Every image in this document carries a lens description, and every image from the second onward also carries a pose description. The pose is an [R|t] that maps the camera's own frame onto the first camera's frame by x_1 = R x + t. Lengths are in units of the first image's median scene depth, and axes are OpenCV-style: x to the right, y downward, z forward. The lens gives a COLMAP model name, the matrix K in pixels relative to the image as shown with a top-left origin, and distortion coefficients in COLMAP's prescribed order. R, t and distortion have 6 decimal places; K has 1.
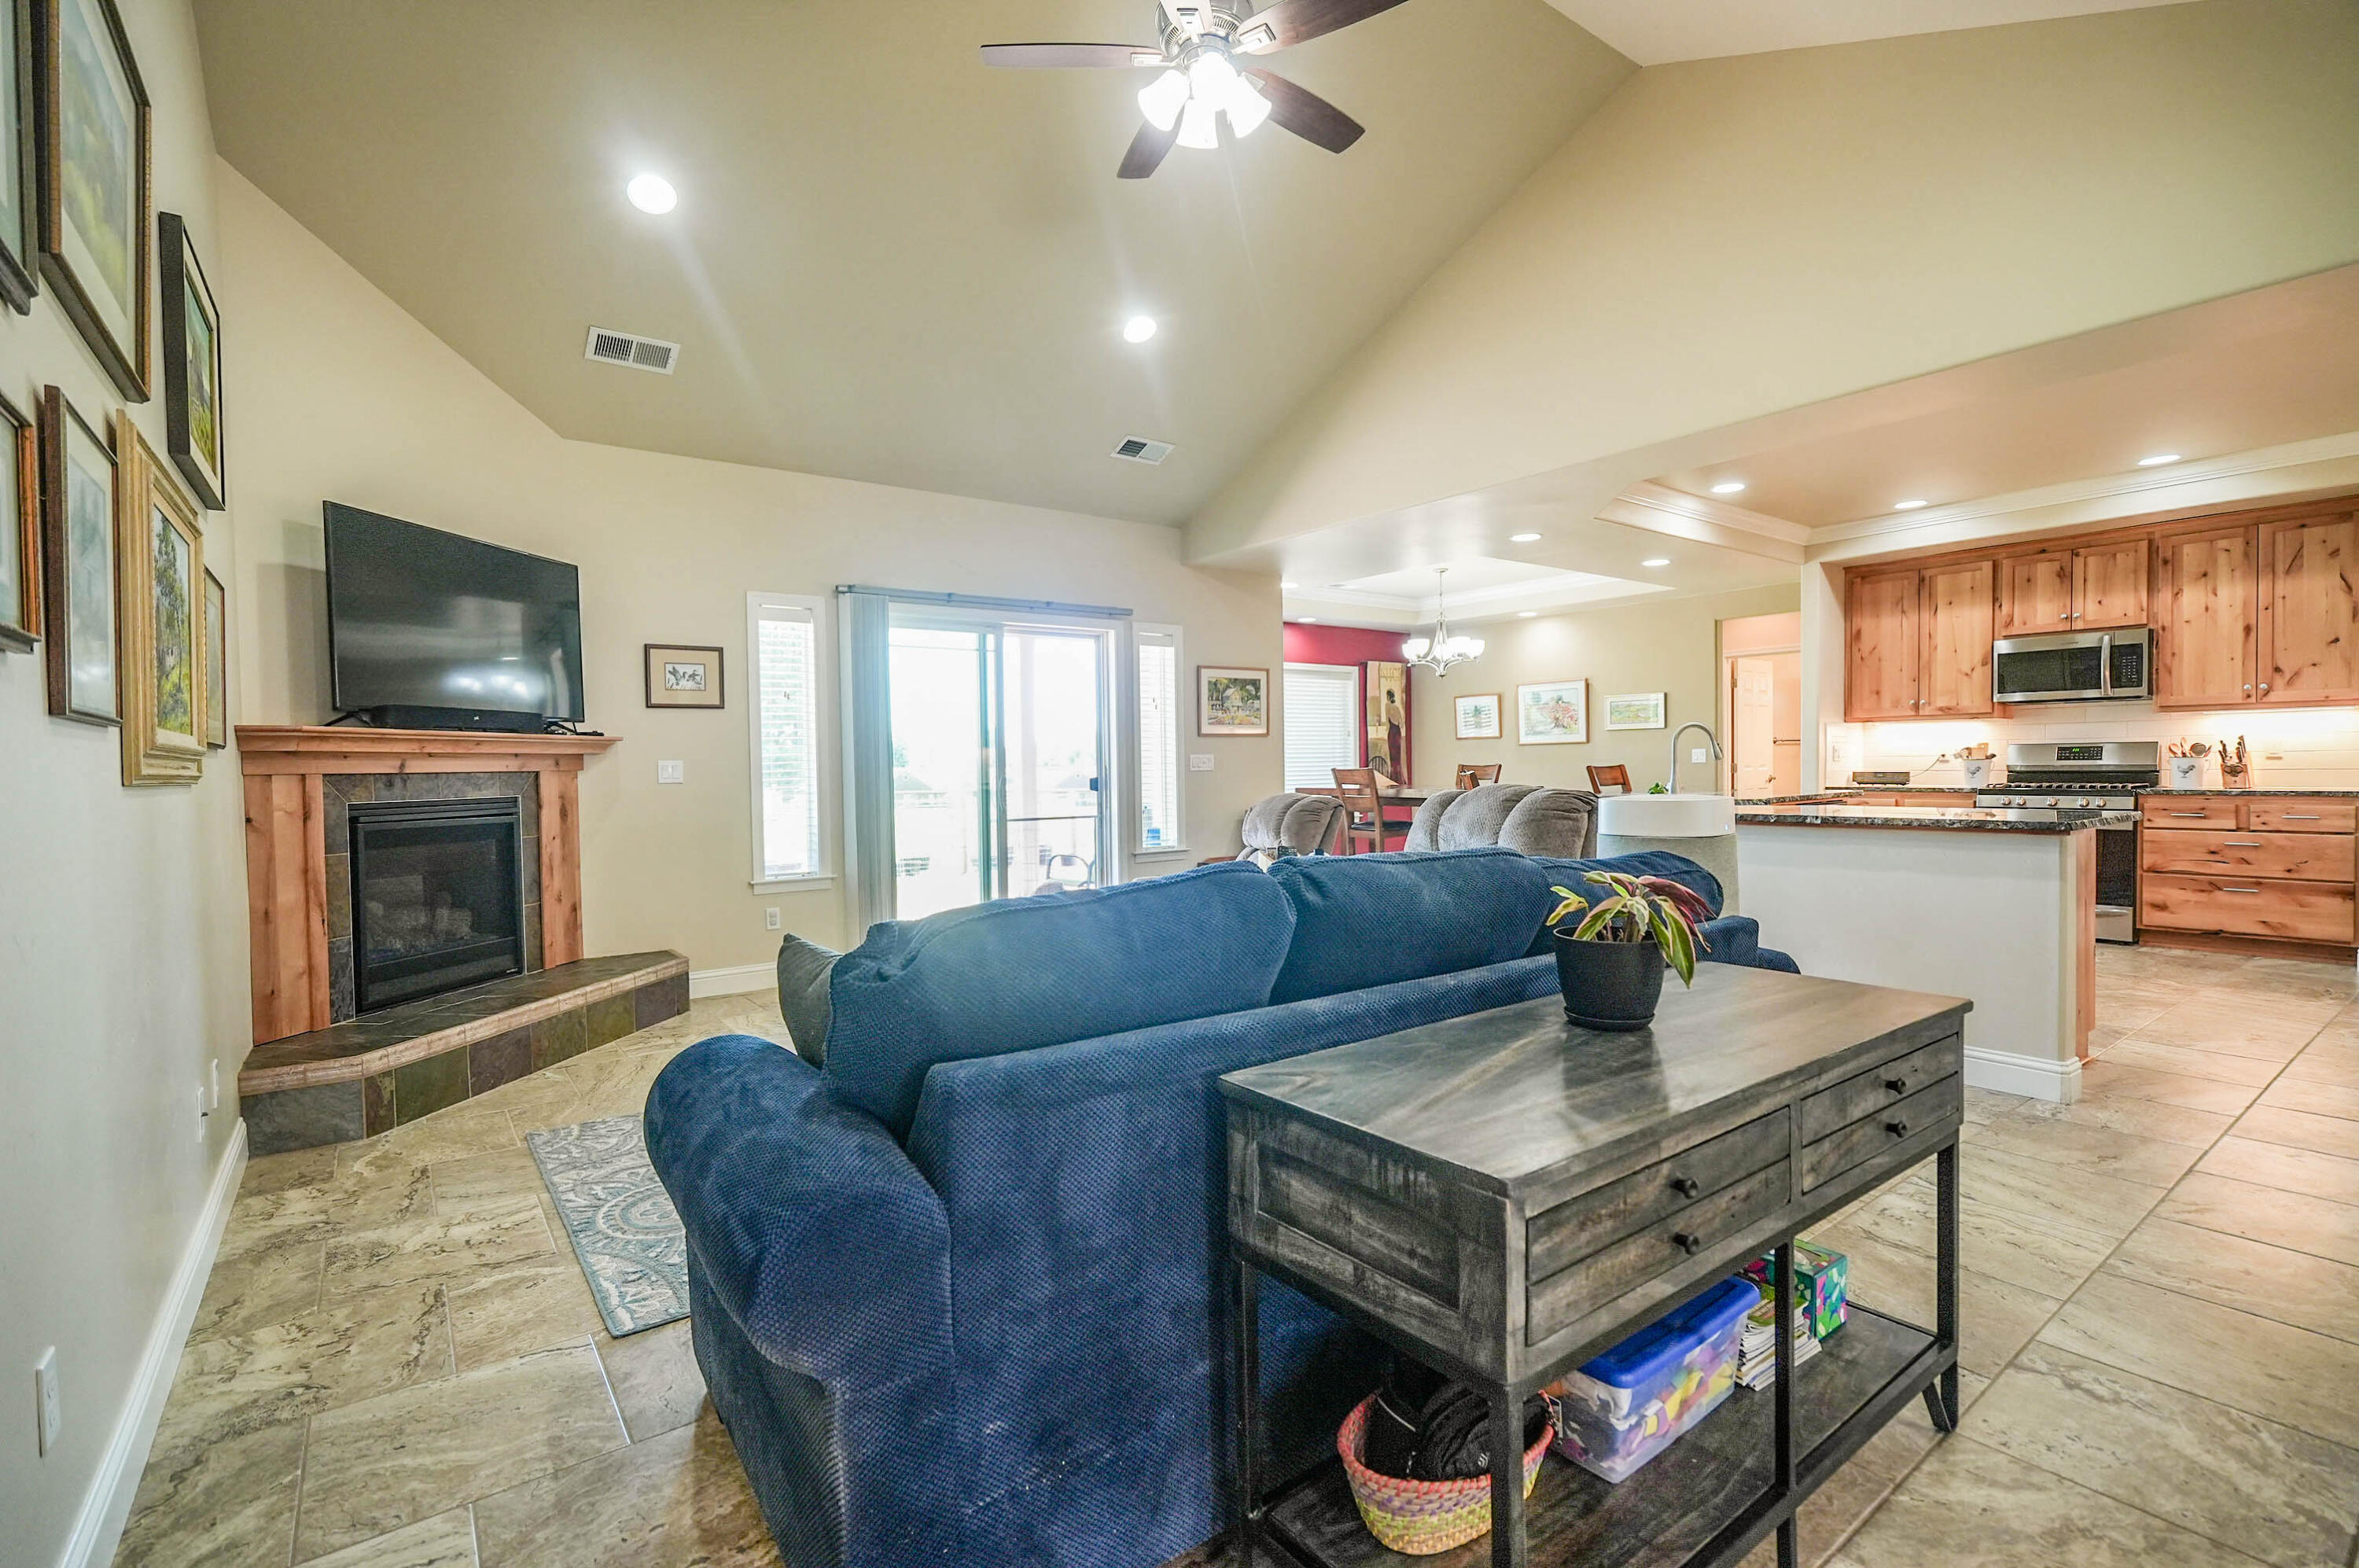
lens RADIAL K [[1068.4, 0, 1170.0], [0, 1068.4, 792.6], [0, 0, 1]] dist [-0.007264, 0.004322]
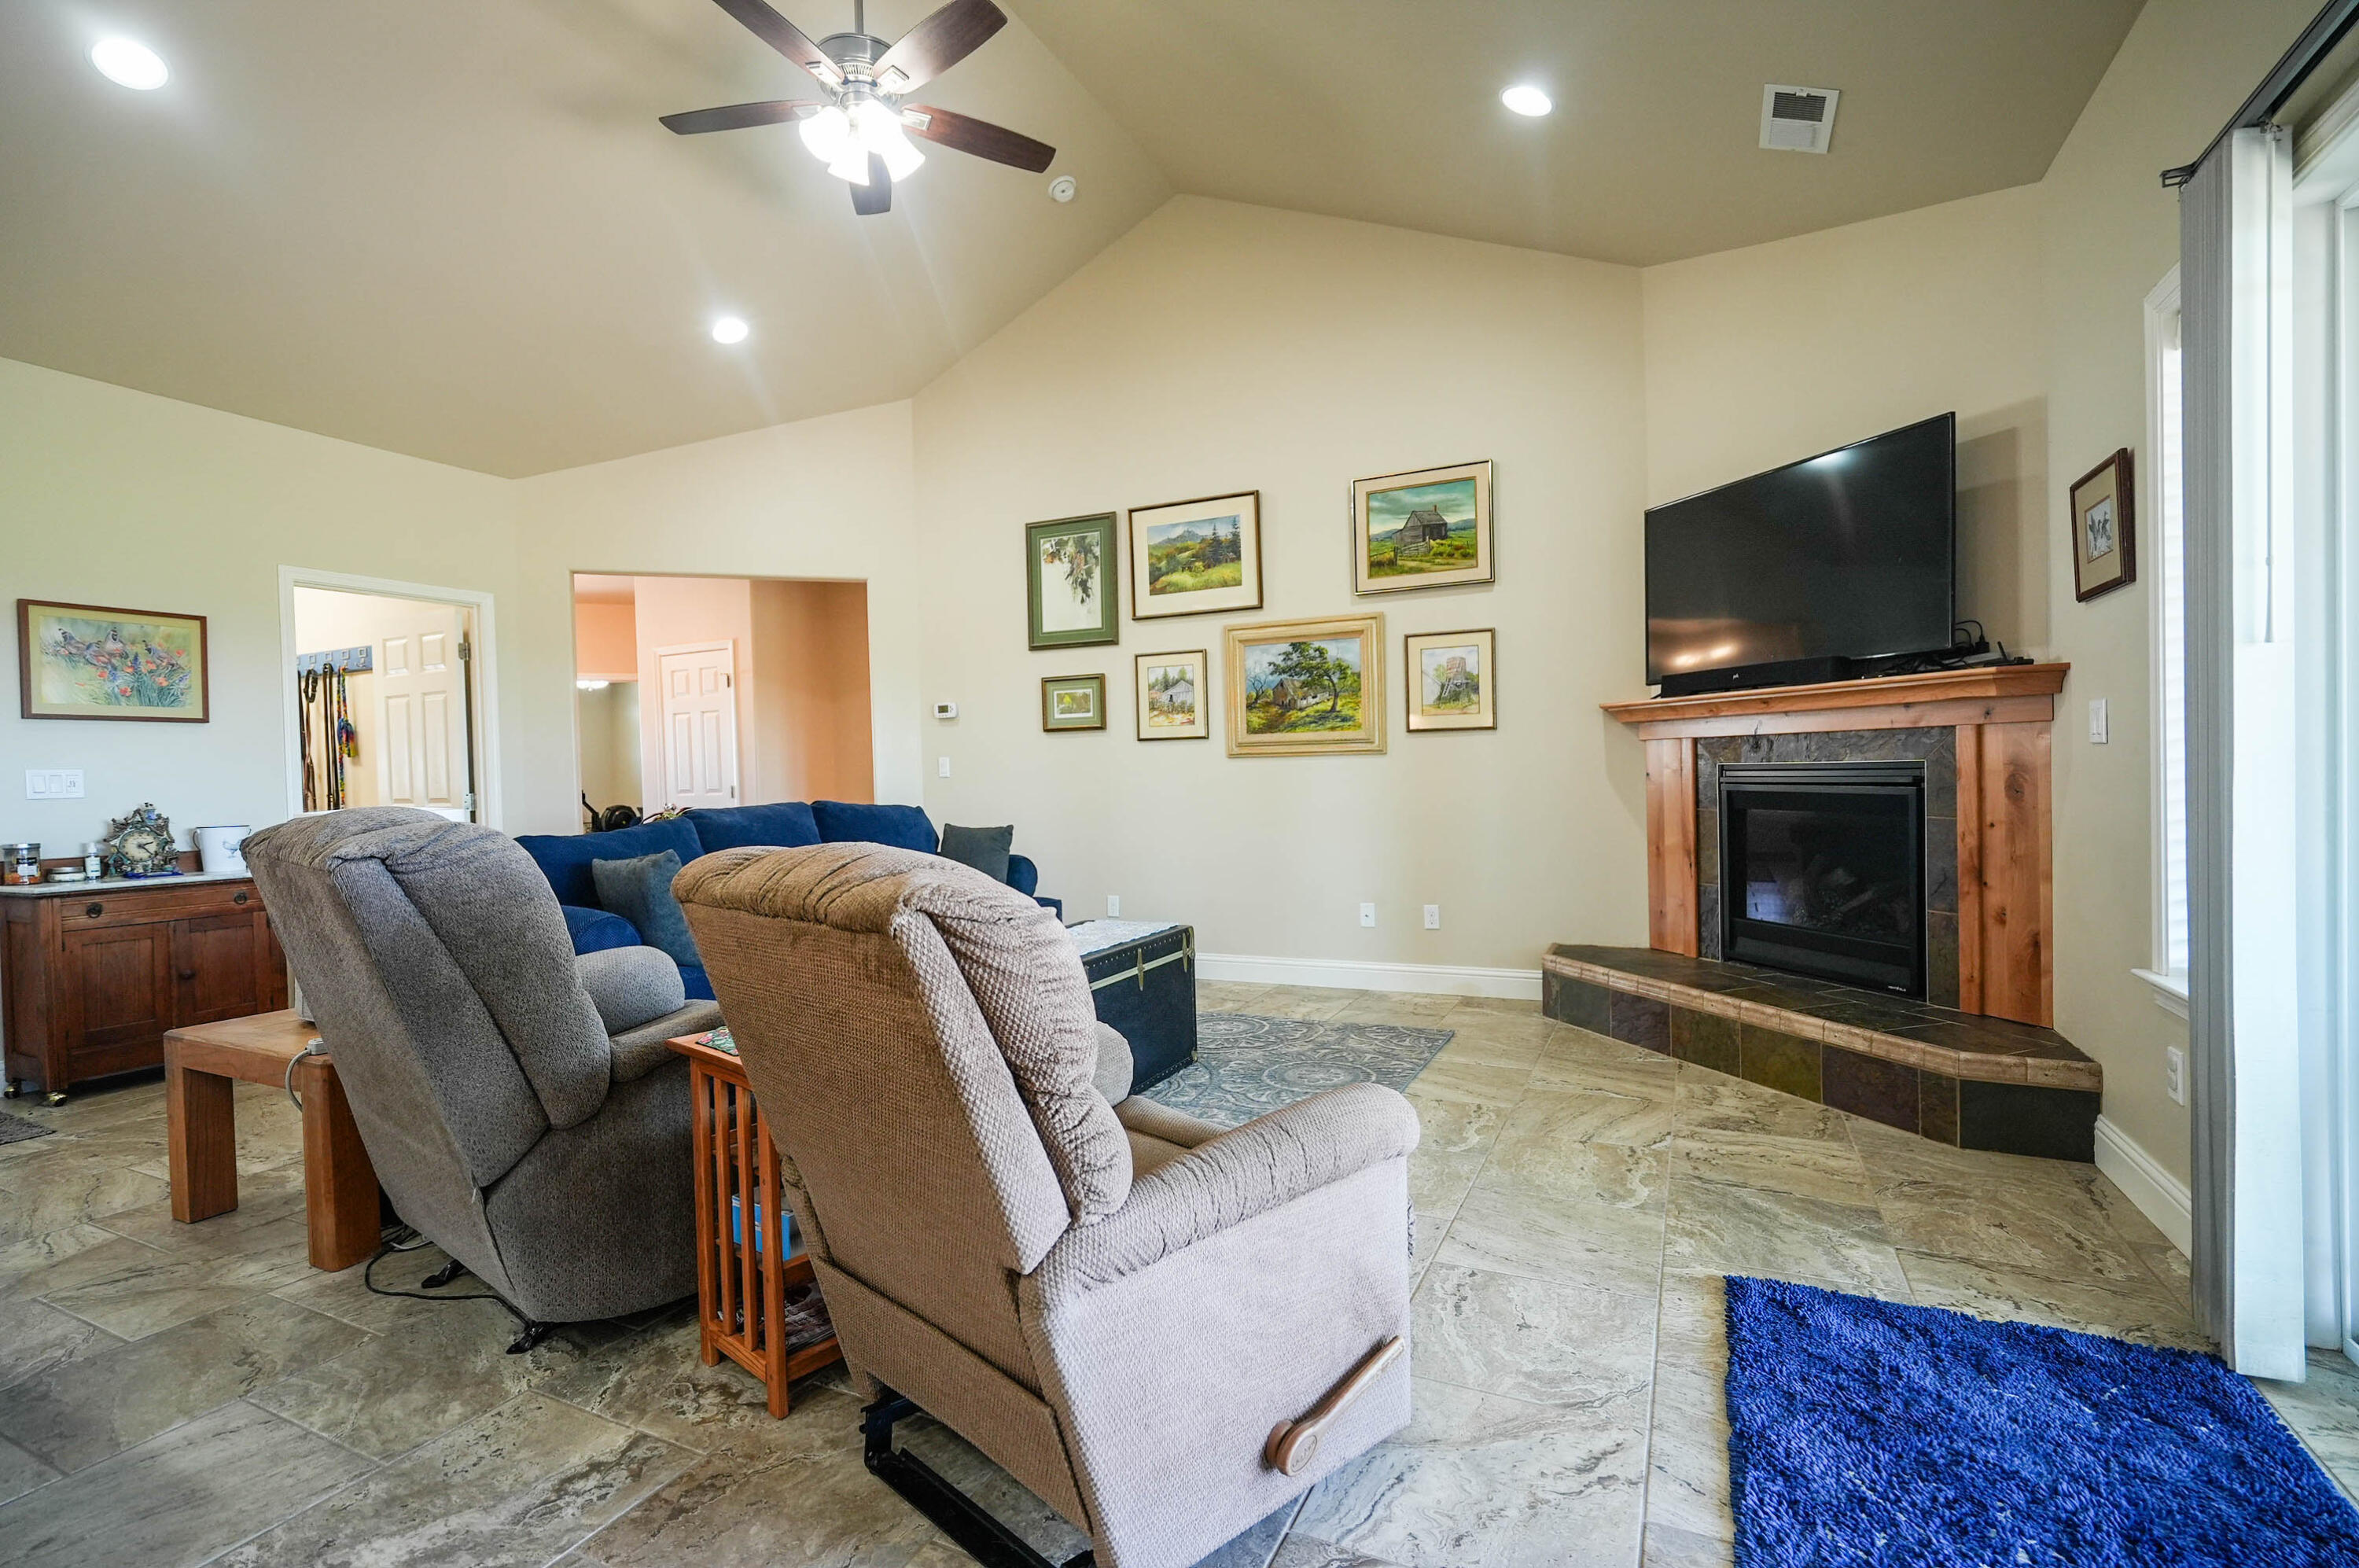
lens RADIAL K [[1068.4, 0, 1178.1], [0, 1068.4, 796.1], [0, 0, 1]] dist [-0.007264, 0.004322]
pose [[-0.889207, 0.049800, -0.454786, 0.139330], [0.027731, 0.998097, 0.055074, -0.020913], [0.456663, 0.036360, -0.888896, 1.085568]]
